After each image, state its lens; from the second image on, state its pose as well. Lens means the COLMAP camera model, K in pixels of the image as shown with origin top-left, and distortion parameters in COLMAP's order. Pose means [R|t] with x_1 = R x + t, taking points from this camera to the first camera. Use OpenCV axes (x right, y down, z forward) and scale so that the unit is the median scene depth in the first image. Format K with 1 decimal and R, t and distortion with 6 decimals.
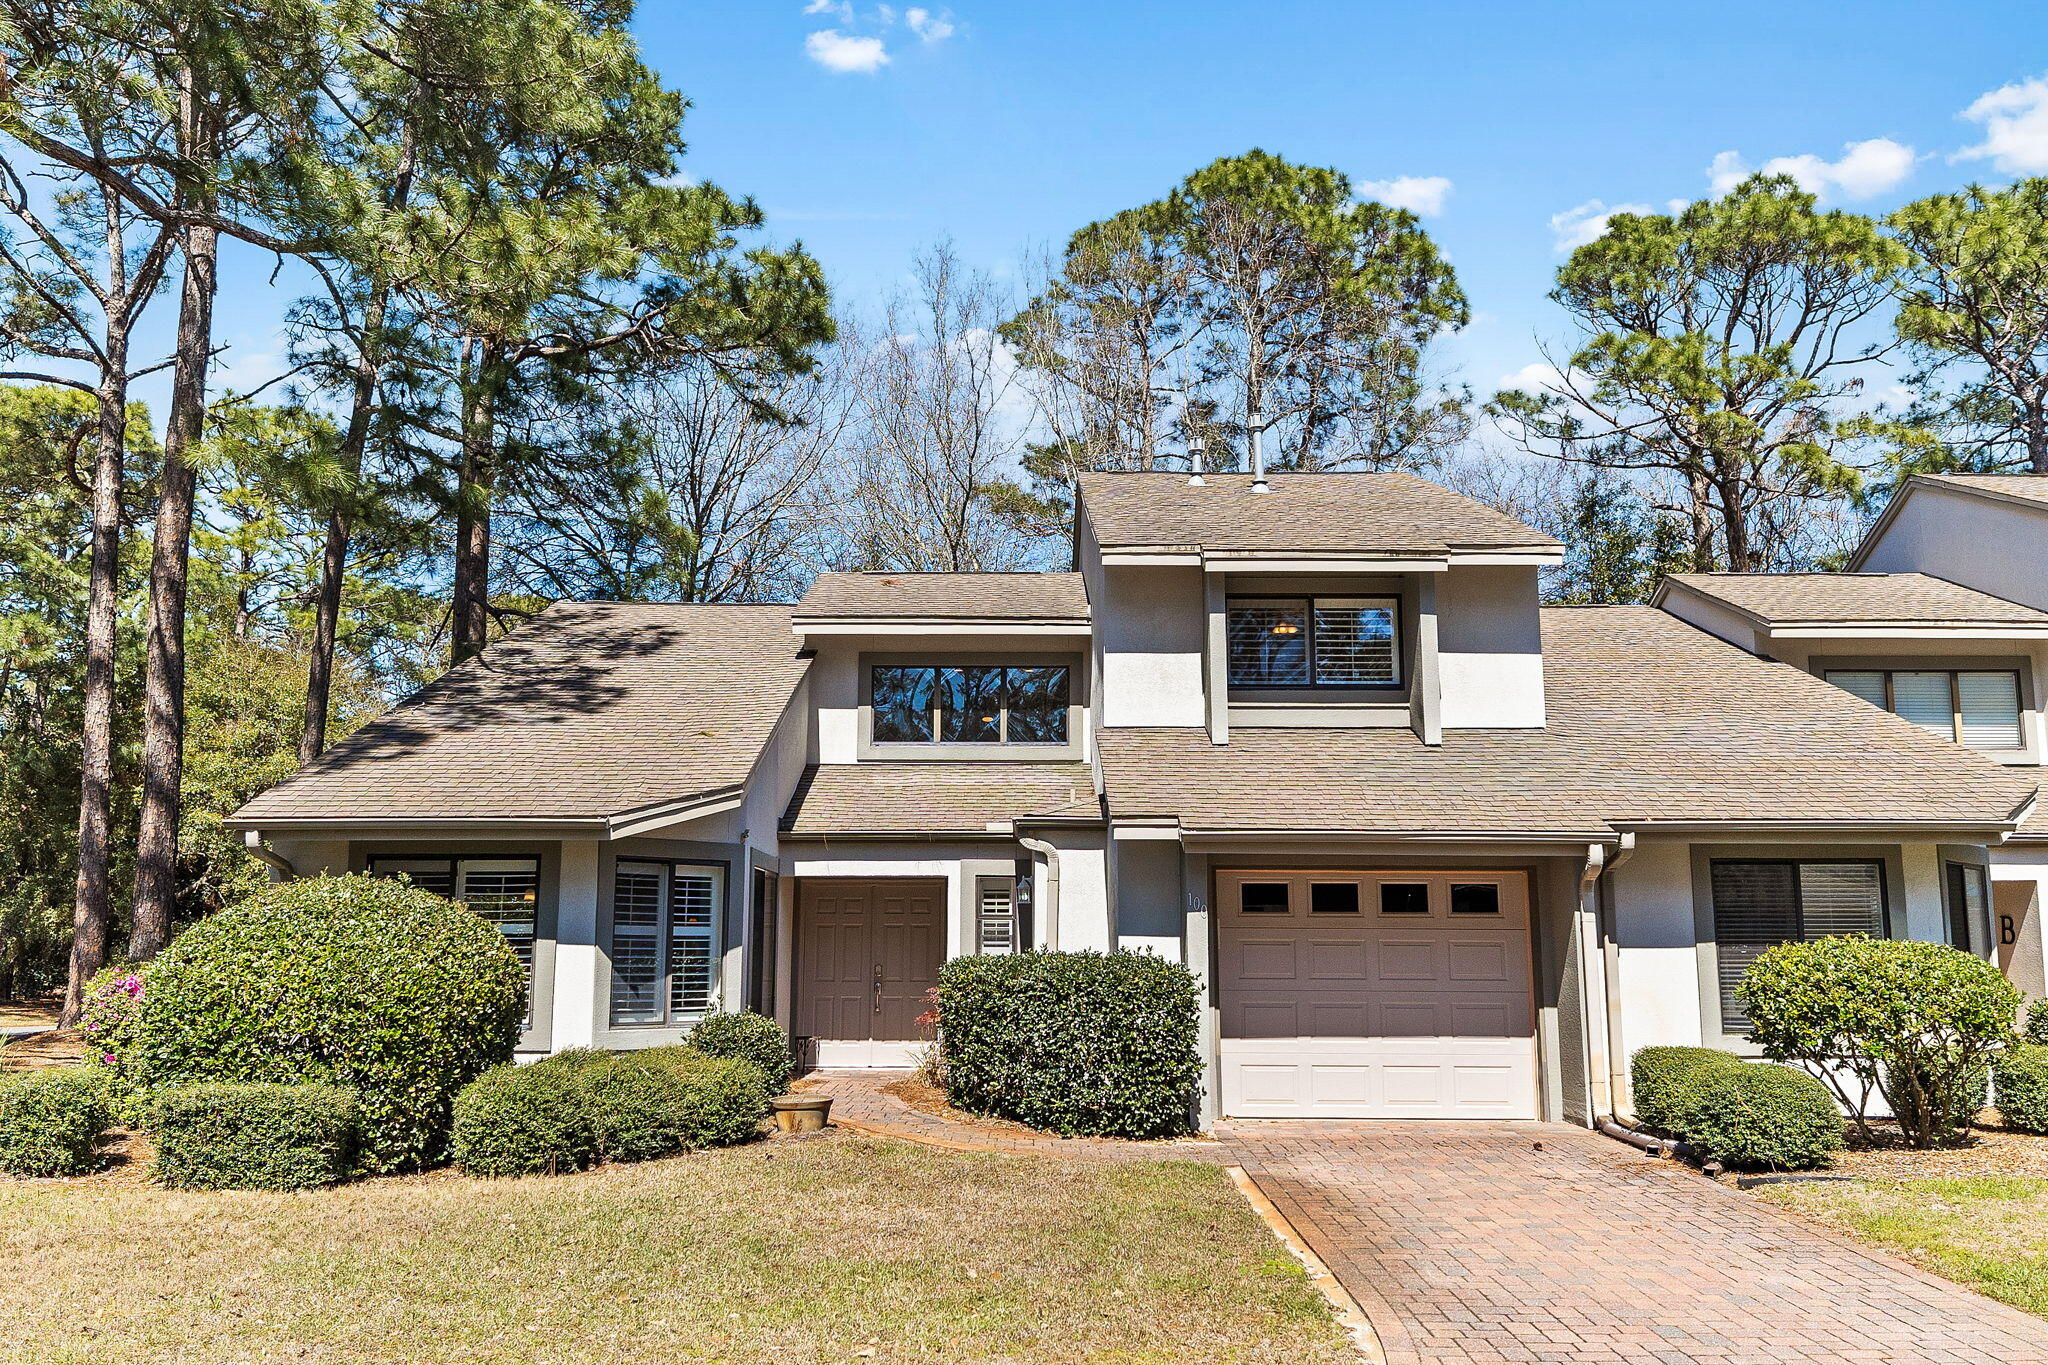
lens RADIAL K [[1655.3, 0, 1022.2], [0, 1655.3, 689.7], [0, 0, 1]] dist [0.008234, -0.027266]
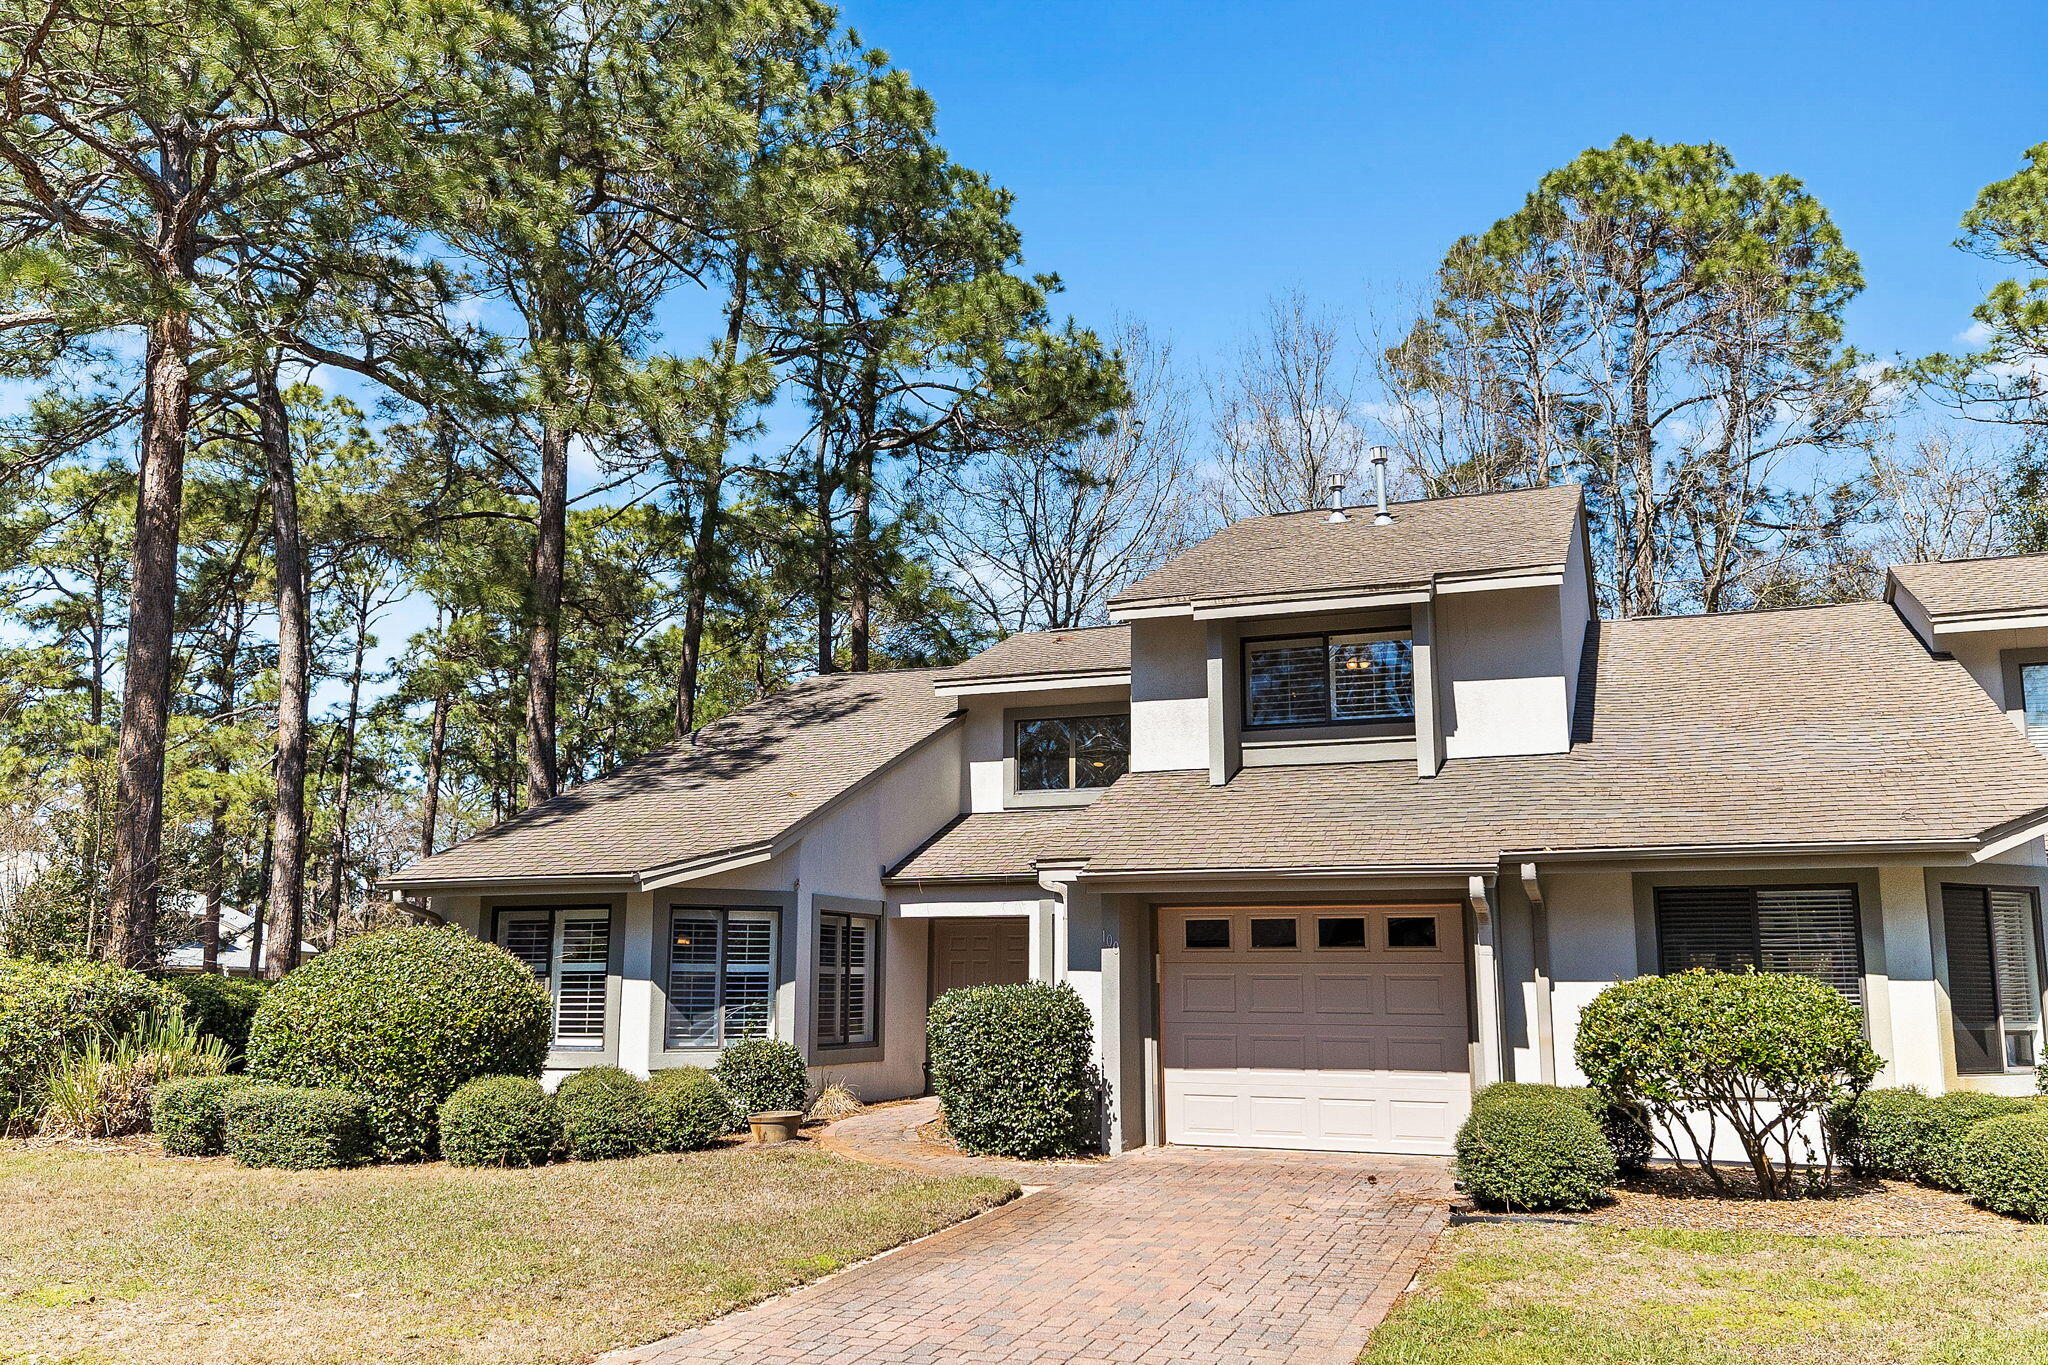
lens RADIAL K [[1655.3, 0, 1023.6], [0, 1655.3, 682.6], [0, 0, 1]] dist [0.008234, -0.027266]
pose [[0.934478, -0.064476, -0.350134, 0.413373], [0.056261, 0.997851, -0.033595, -0.003500], [0.351548, 0.011695, 0.936097, -0.017945]]
